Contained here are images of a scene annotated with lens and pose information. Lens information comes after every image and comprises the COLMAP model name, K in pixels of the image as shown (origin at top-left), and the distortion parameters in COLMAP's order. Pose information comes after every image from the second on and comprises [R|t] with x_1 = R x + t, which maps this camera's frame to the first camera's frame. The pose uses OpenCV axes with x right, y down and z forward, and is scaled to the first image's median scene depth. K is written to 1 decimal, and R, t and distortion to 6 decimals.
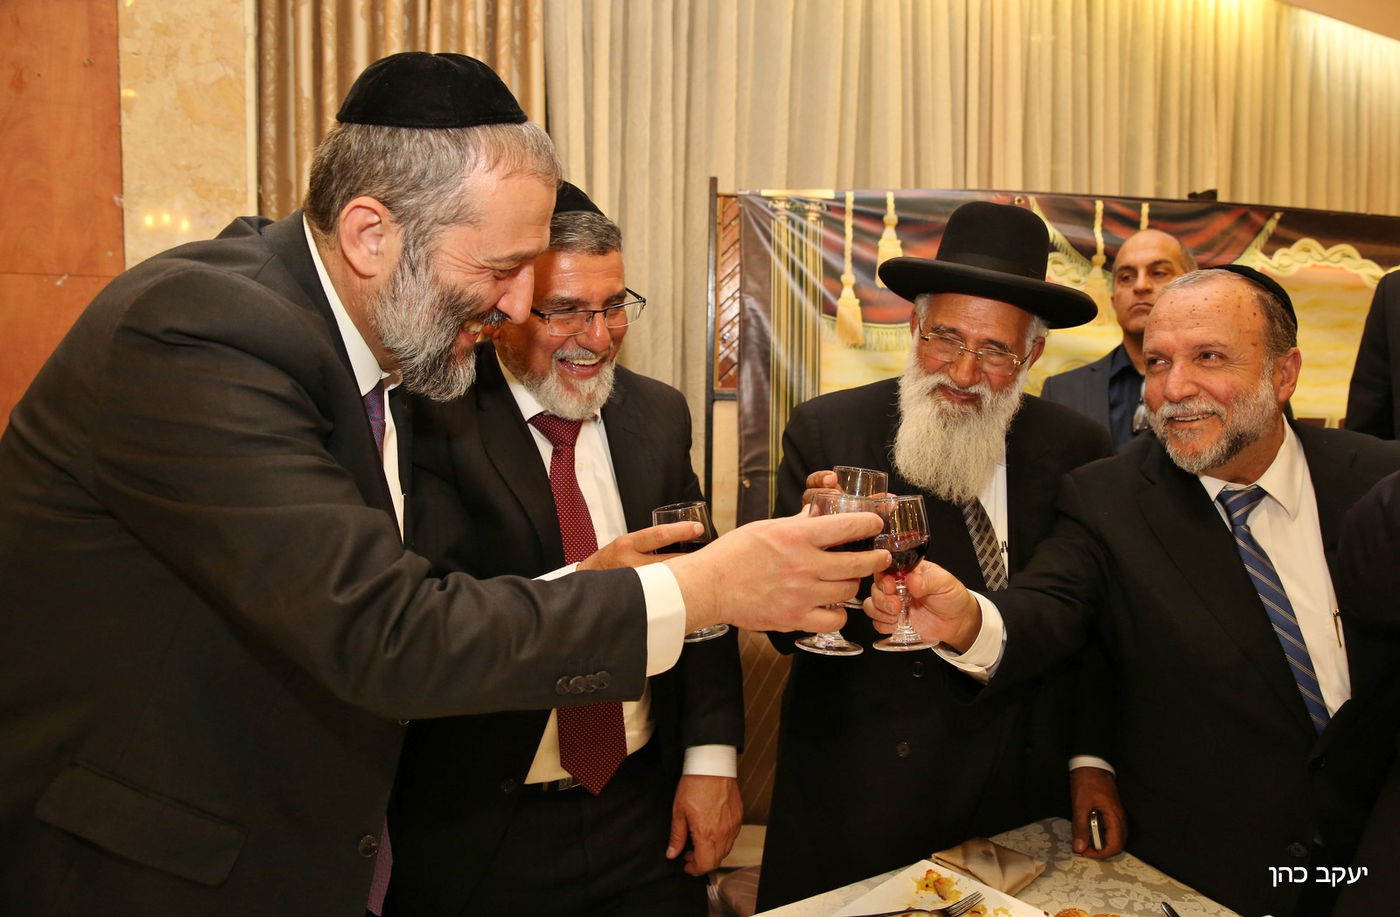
lens RADIAL K [[974.7, 0, 721.5], [0, 974.7, 429.9], [0, 0, 1]] dist [-0.101026, 0.070590]
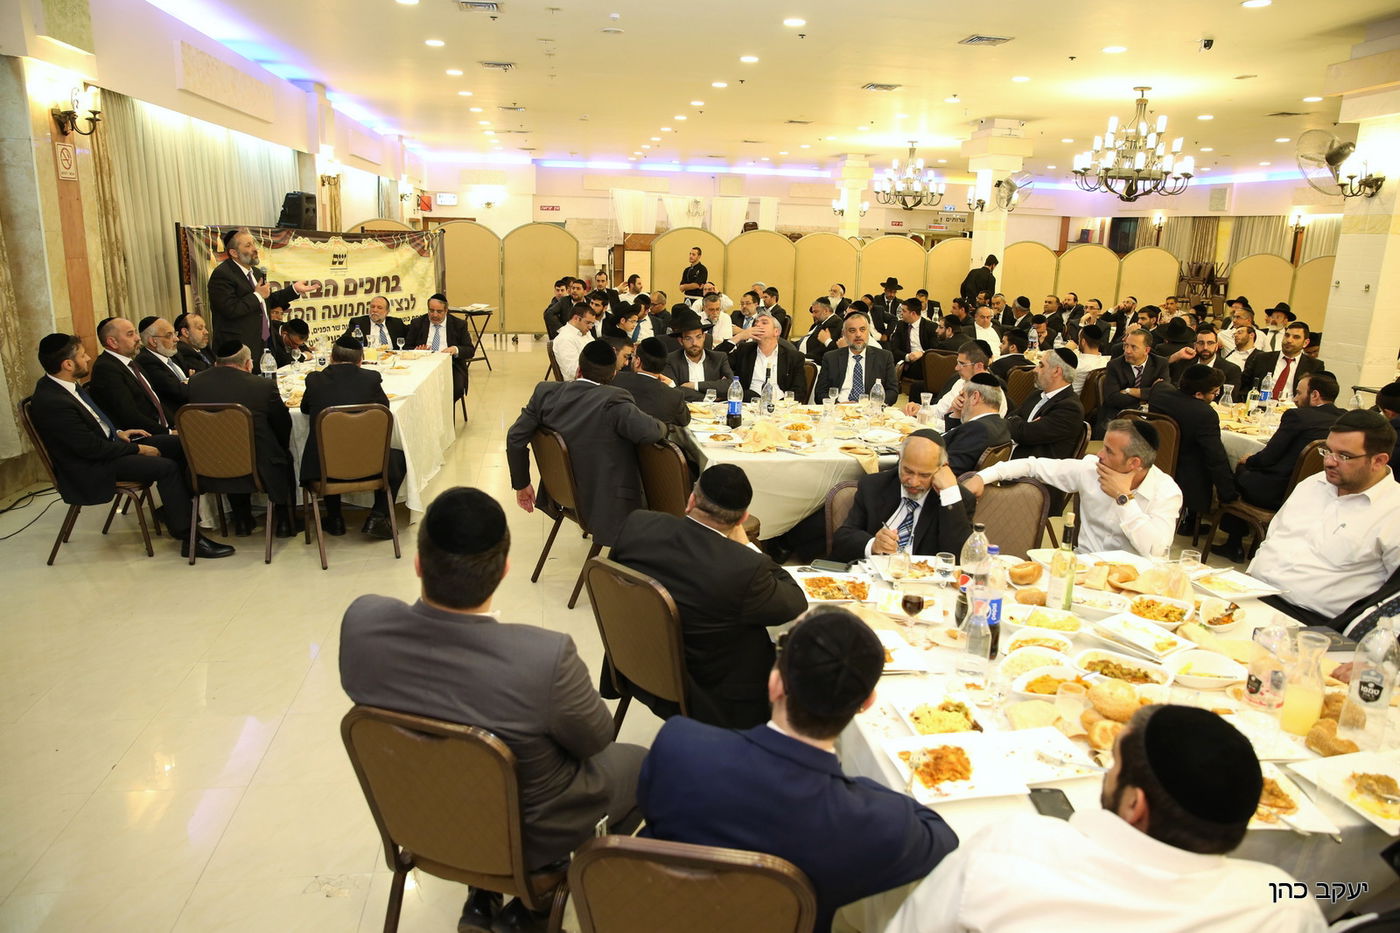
lens RADIAL K [[945.2, 0, 700.0], [0, 945.2, 466.5], [0, 0, 1]] dist [-0.112977, 0.090677]
pose [[0.345380, -0.225106, 0.911065, -2.820787], [0.056352, 0.974029, 0.219301, -0.012391], [-0.936769, -0.024402, 0.349095, -2.175094]]
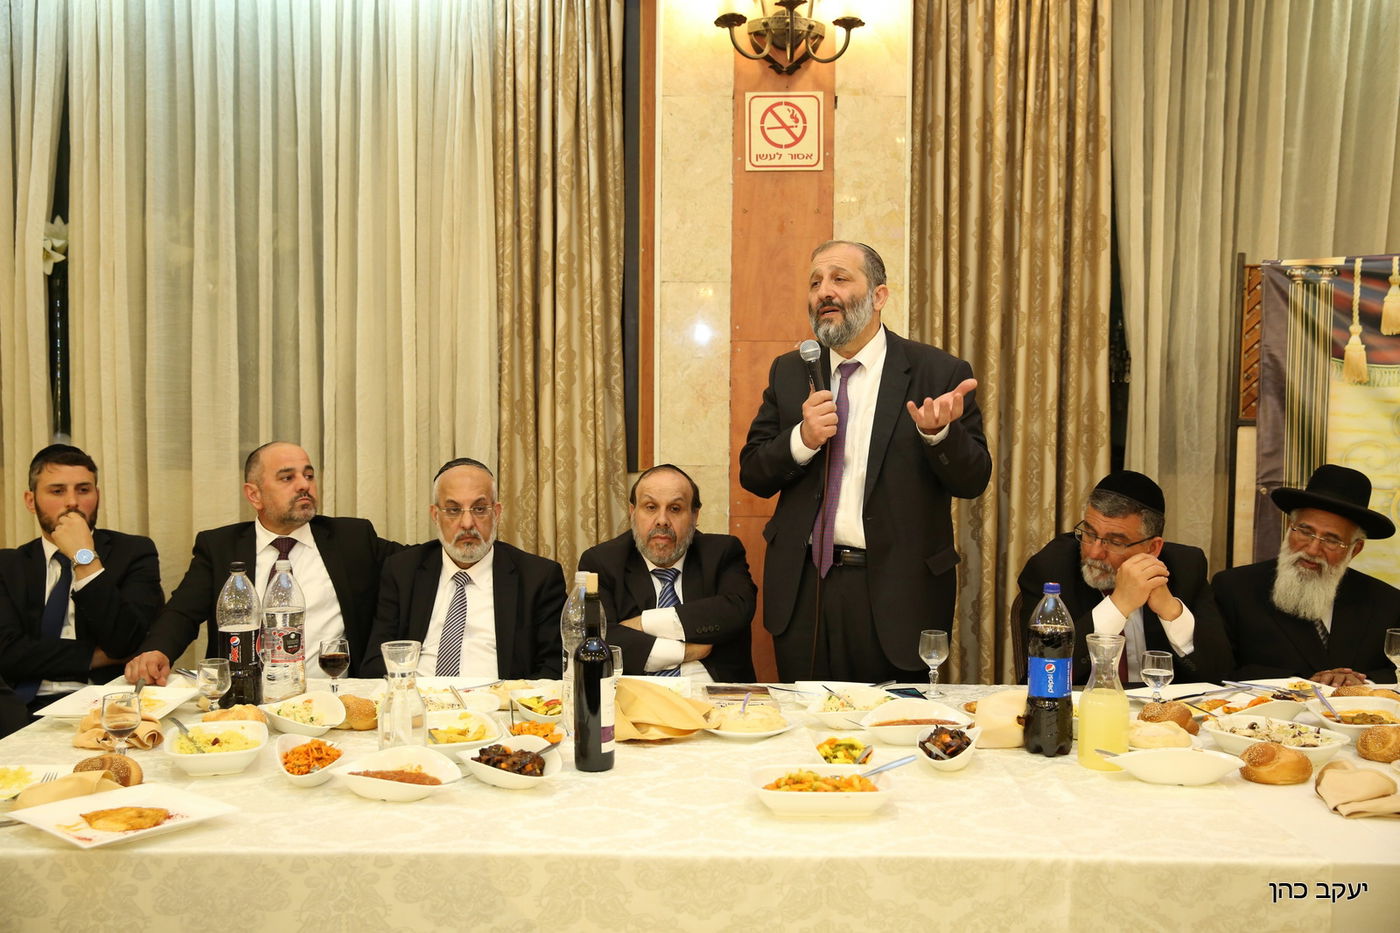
lens RADIAL K [[1382.0, 0, 700.0], [0, 1382.0, 466.5], [0, 0, 1]] dist [-0.016872, 0.104584]
pose [[0.879446, 0.021728, -0.475503, 0.252577], [-0.035782, 0.999149, -0.020524, 0.092413], [0.474652, 0.035064, 0.879475, -1.008762]]
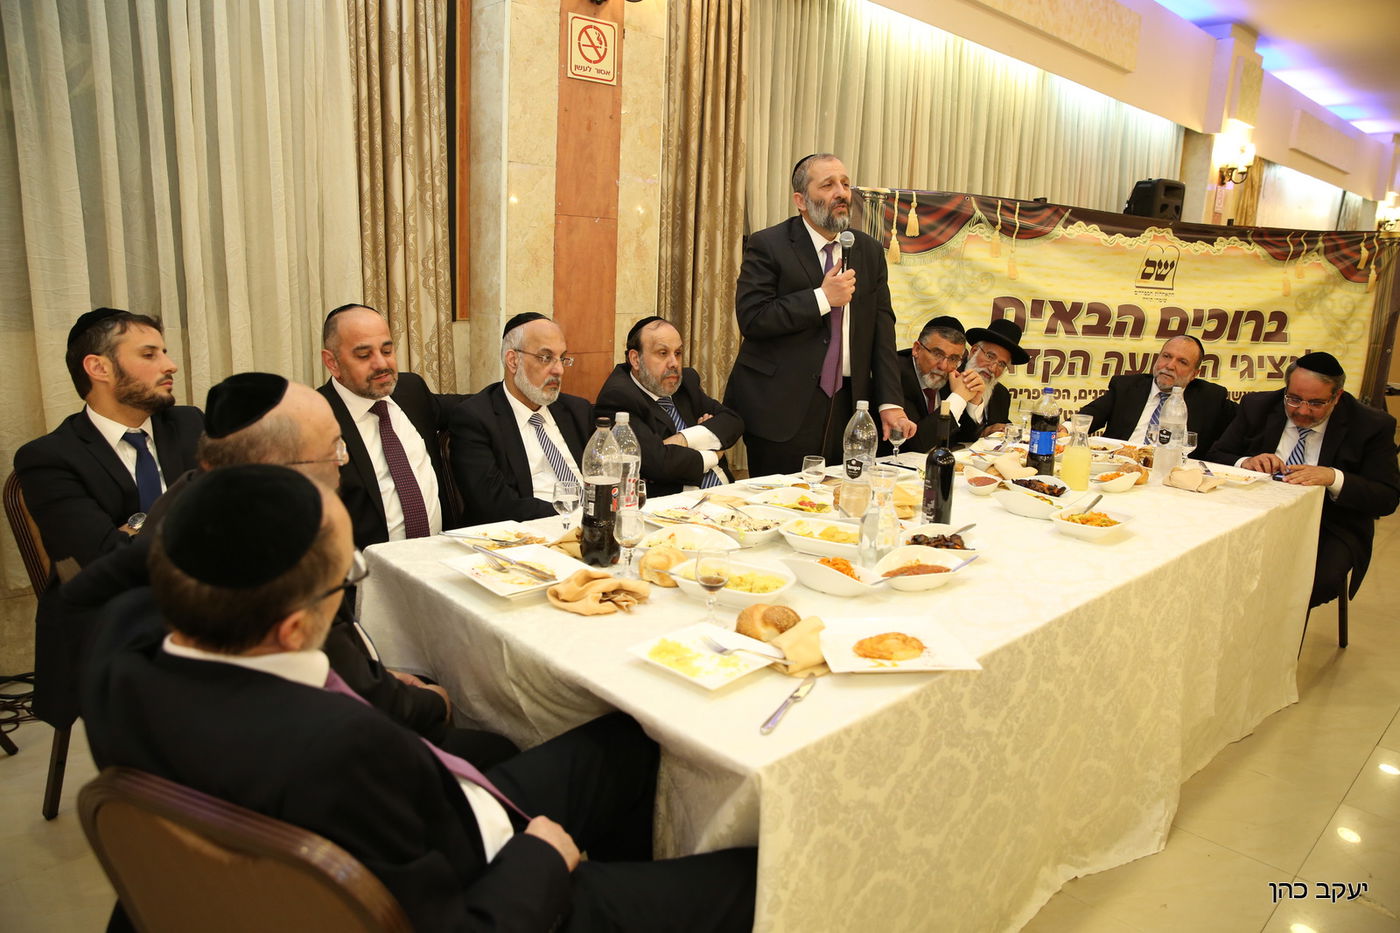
lens RADIAL K [[945.2, 0, 700.0], [0, 945.2, 466.5], [0, 0, 1]] dist [-0.112977, 0.090677]
pose [[0.964213, -0.029232, 0.263514, -0.895490], [-0.005404, 0.991530, 0.129764, 0.100097], [-0.265075, -0.126544, 0.955888, -0.986147]]
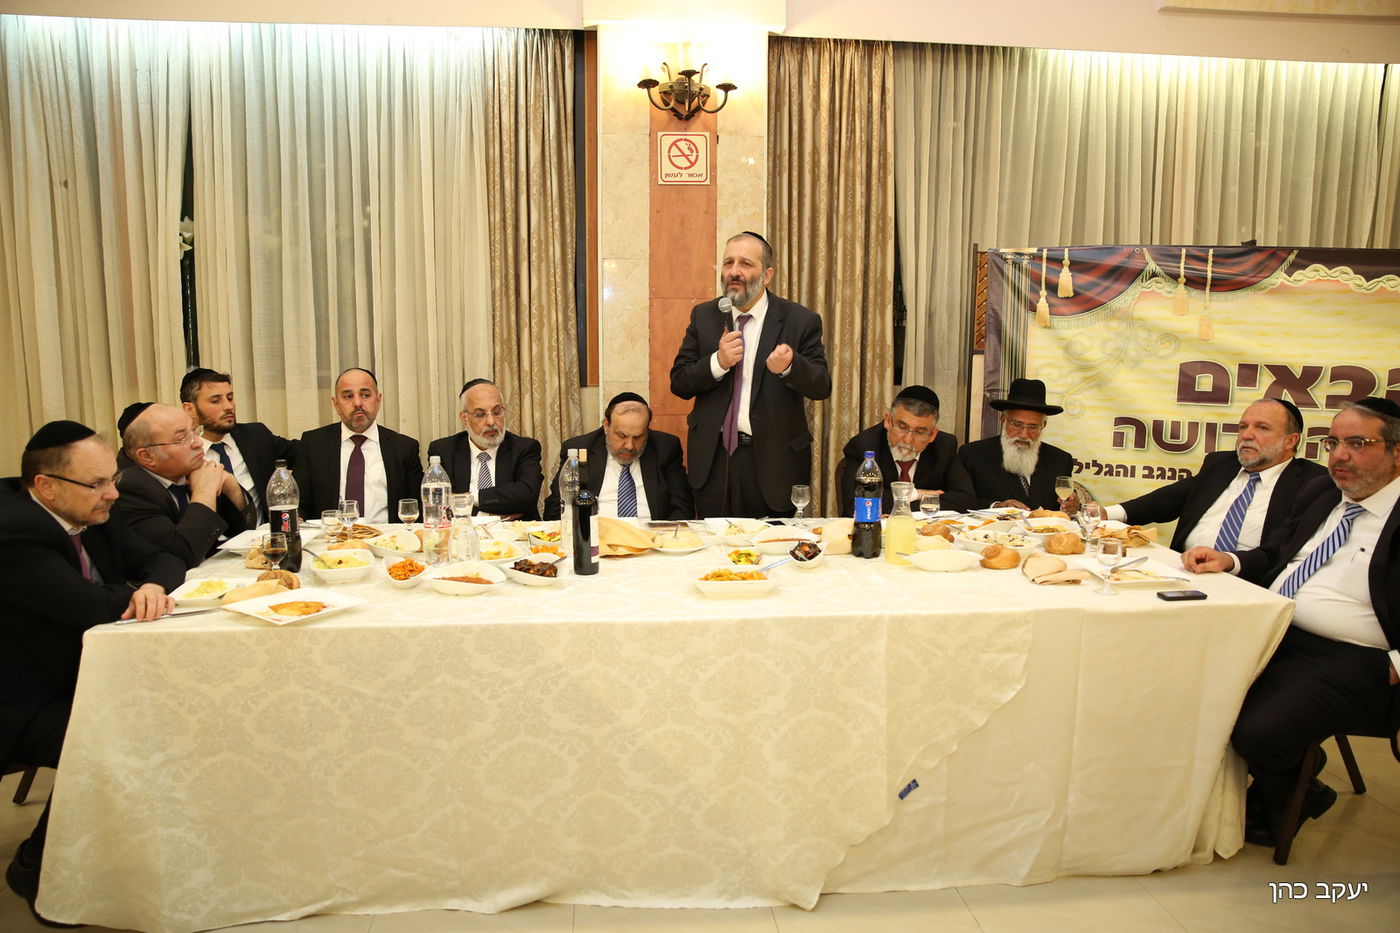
lens RADIAL K [[945.2, 0, 700.0], [0, 945.2, 466.5], [0, 0, 1]] dist [-0.112977, 0.090677]
pose [[0.923534, 0.046458, -0.380692, 0.235286], [-0.024336, 0.997734, 0.062722, 0.102393], [0.382743, -0.048661, 0.922572, -1.103424]]
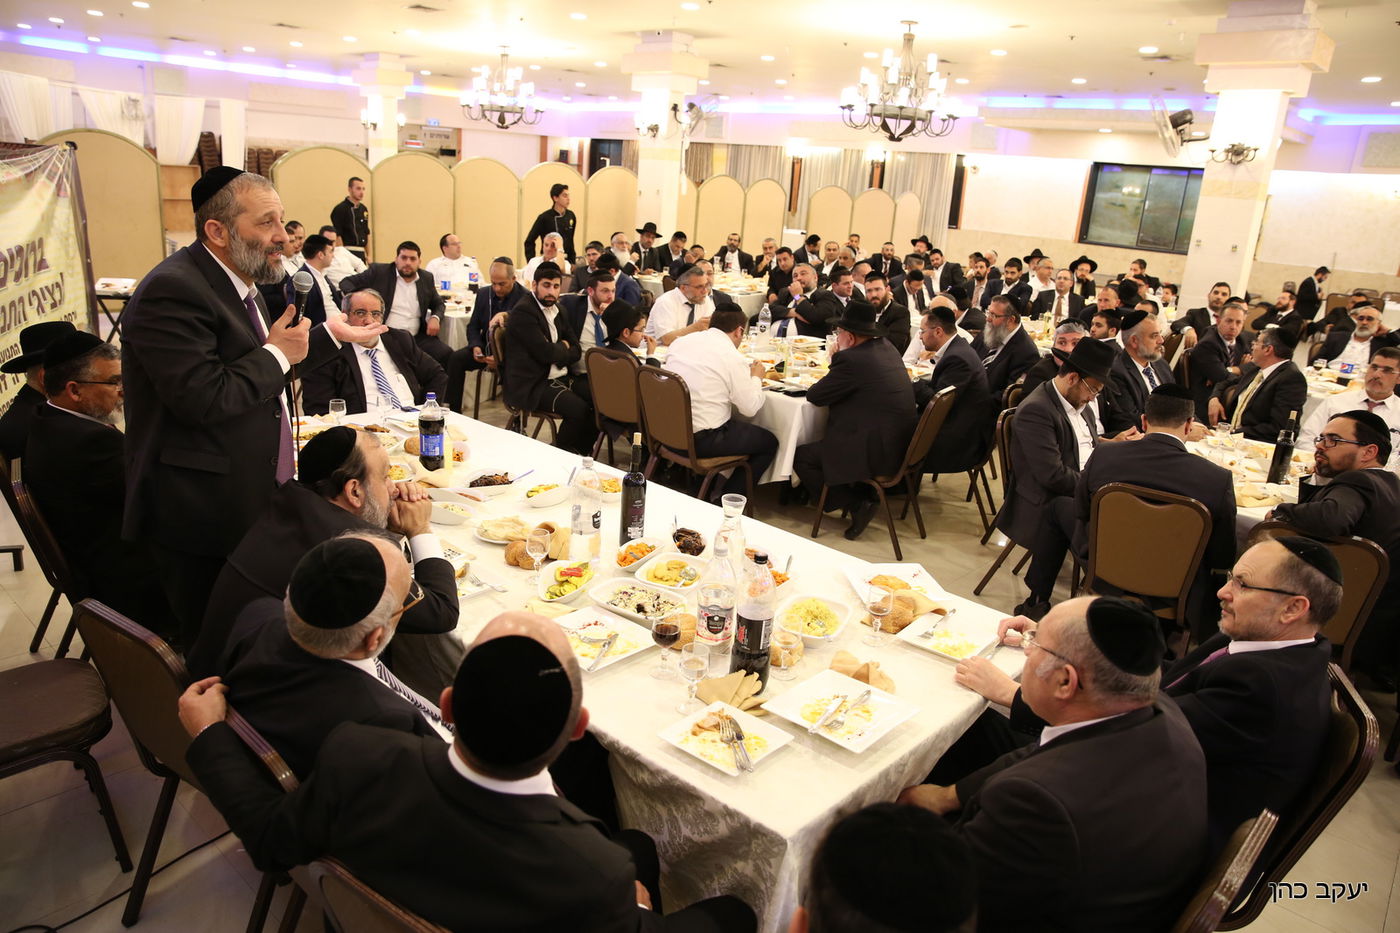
lens RADIAL K [[945.2, 0, 700.0], [0, 945.2, 466.5], [0, 0, 1]] dist [-0.112977, 0.090677]
pose [[-0.310865, -0.309011, 0.898819, -1.548296], [0.011190, 0.944418, 0.328558, -0.210362], [-0.950388, 0.112195, -0.290128, 0.211480]]
